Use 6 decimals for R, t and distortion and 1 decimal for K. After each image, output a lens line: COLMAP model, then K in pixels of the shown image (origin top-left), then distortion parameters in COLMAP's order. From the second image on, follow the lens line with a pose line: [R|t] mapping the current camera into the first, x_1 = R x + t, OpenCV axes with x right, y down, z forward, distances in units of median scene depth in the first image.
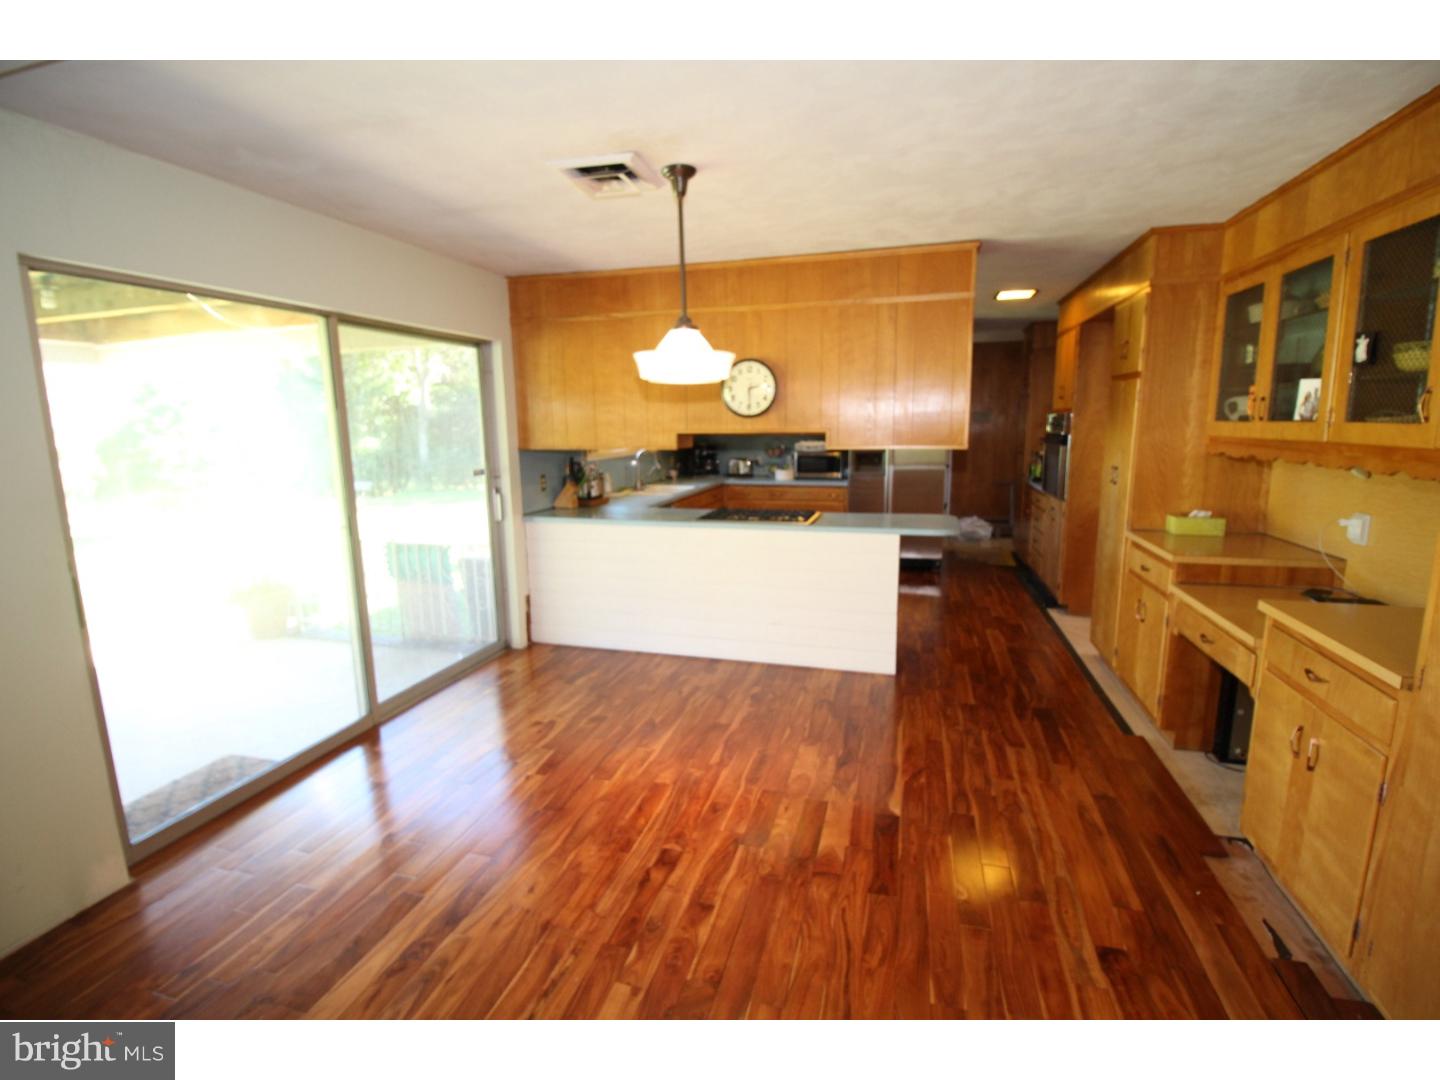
lens RADIAL K [[668.2, 0, 720.4], [0, 668.2, 533.3], [0, 0, 1]] dist [-0.009545, -0.002807]
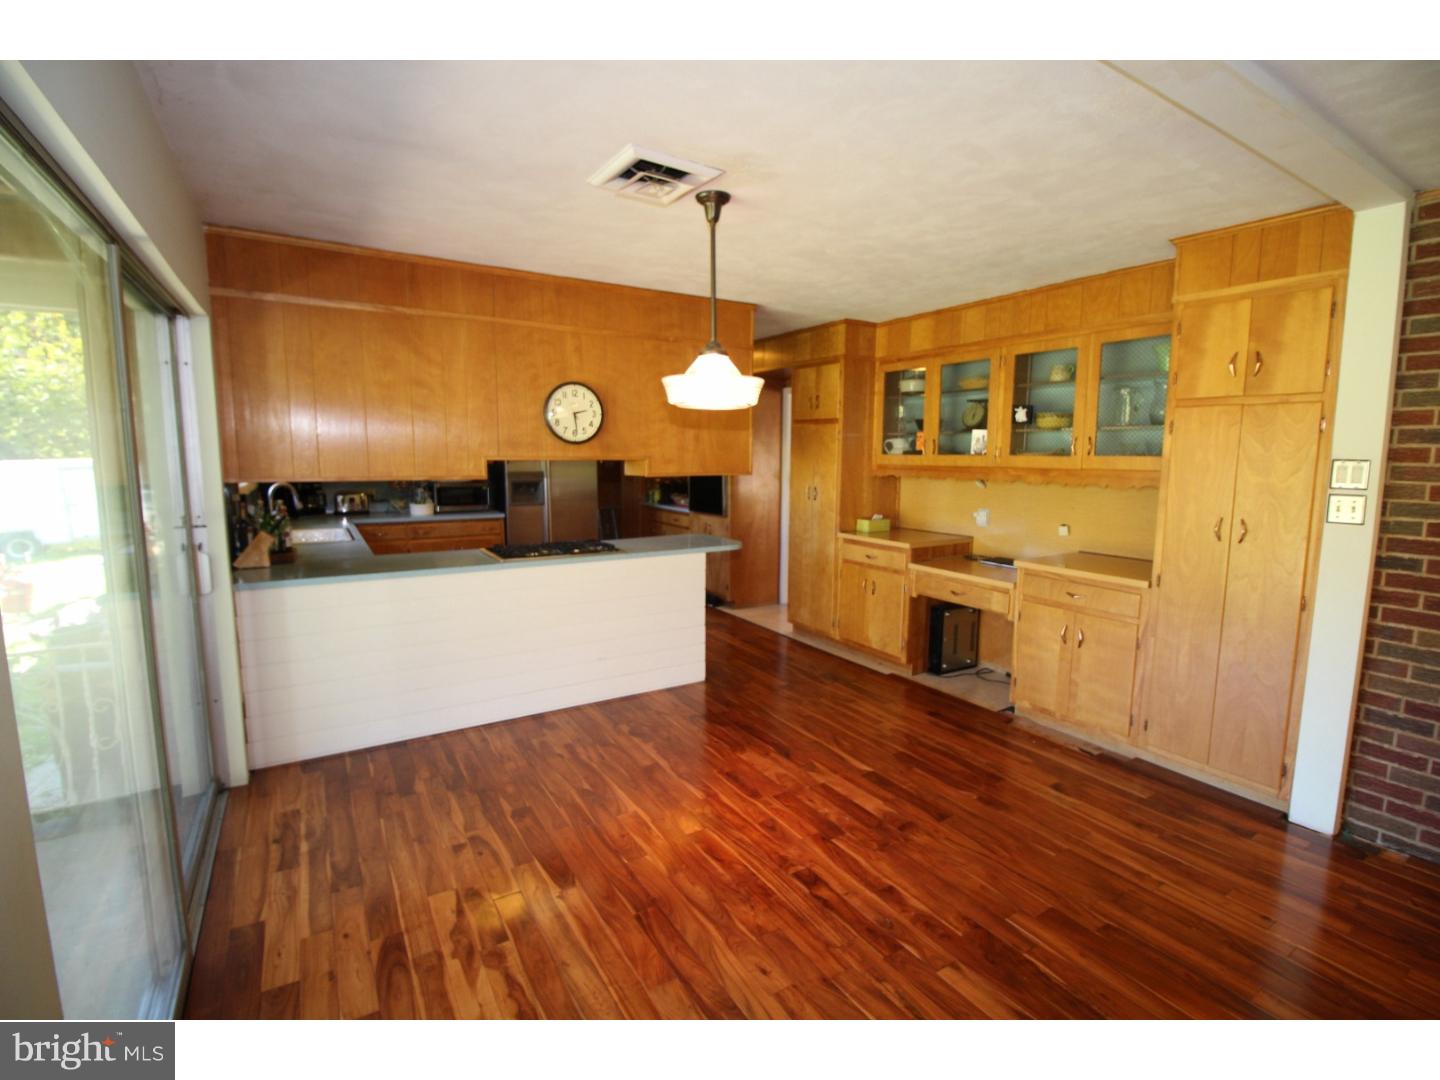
lens RADIAL K [[668.2, 0, 721.2], [0, 668.2, 537.7], [0, 0, 1]] dist [-0.009545, -0.002807]
pose [[0.671587, -0.078279, 0.736779, -0.685119], [0.107355, 0.994190, 0.007772, -0.036859], [-0.733107, 0.073877, 0.676089, 0.296964]]
